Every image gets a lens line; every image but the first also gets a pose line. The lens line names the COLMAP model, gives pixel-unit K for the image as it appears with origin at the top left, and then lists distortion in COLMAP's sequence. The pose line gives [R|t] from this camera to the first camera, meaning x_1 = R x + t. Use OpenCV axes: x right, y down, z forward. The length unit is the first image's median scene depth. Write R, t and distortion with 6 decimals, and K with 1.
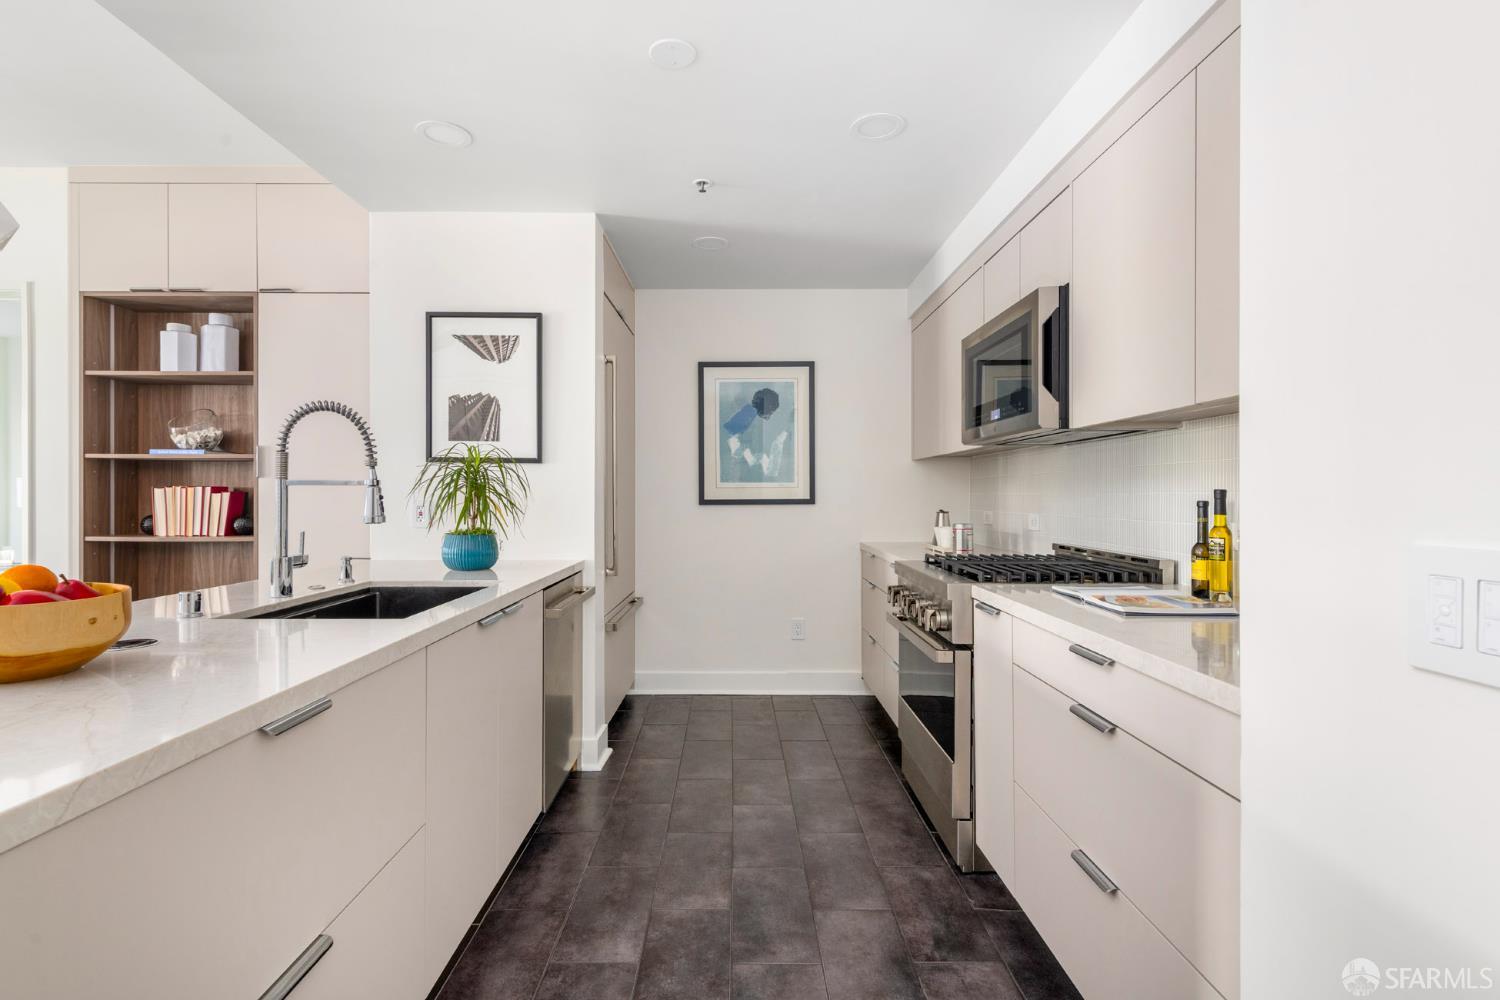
lens RADIAL K [[706.5, 0, 750.9], [0, 706.5, 496.2], [0, 0, 1]] dist [0.001254, -0.000503]
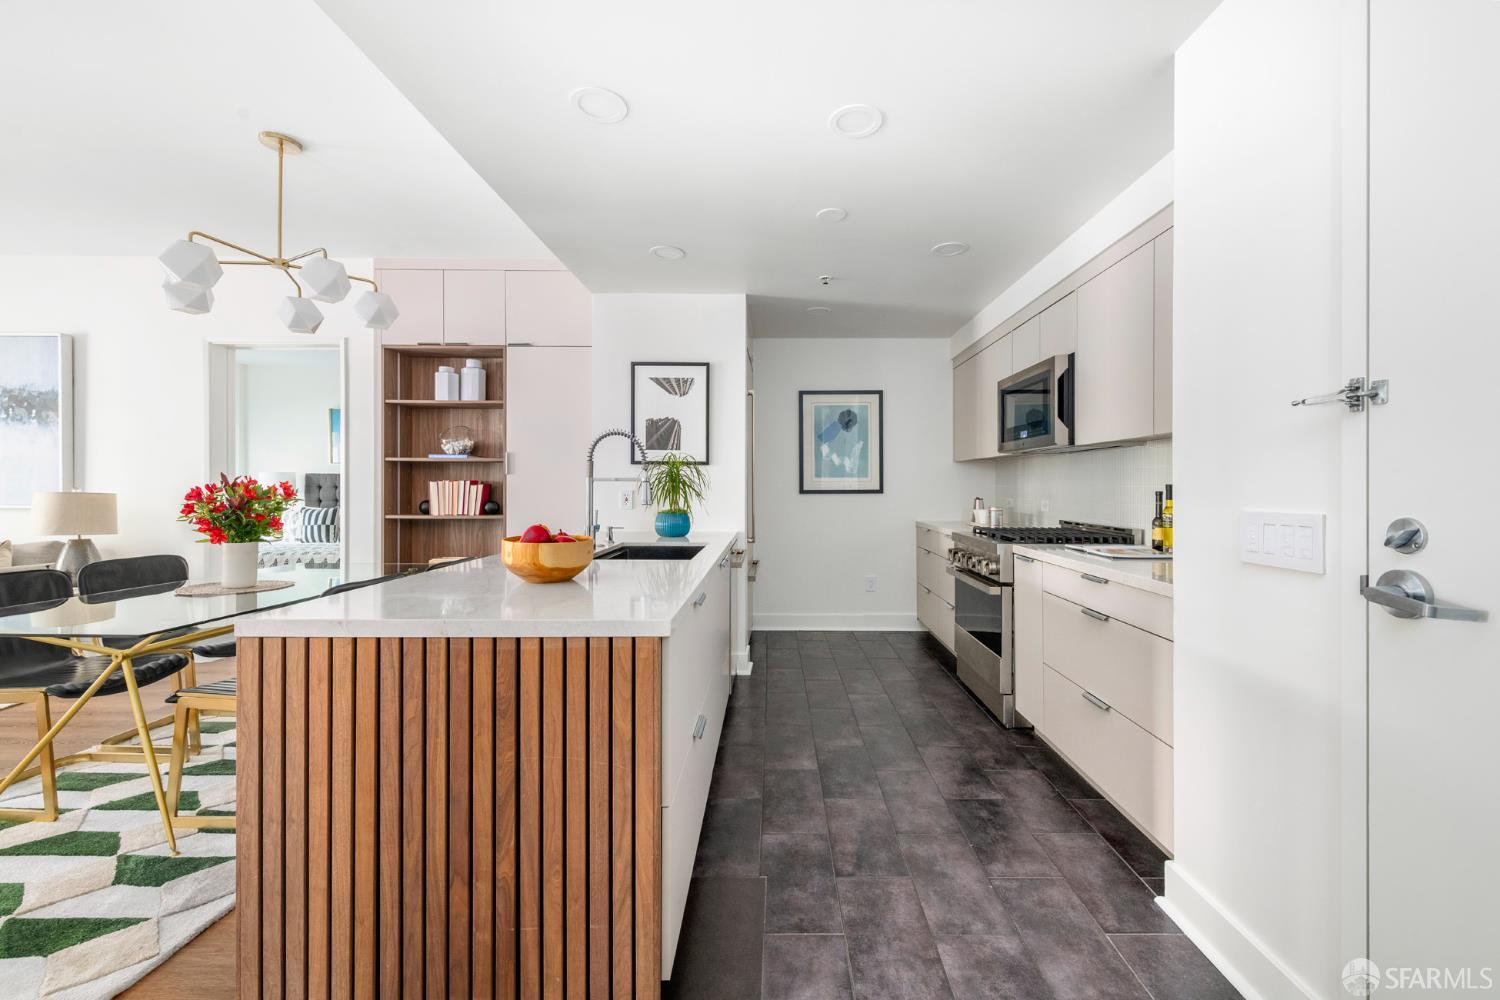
lens RADIAL K [[599.8, 0, 783.9], [0, 599.8, 485.9], [0, 0, 1]] dist [0.002442, 0.000052]
pose [[0.999999, 0.001016, -0.000590, -0.146458], [-0.001016, 0.999999, -0.001244, -0.002256], [0.000589, 0.001245, 0.999999, -0.250256]]
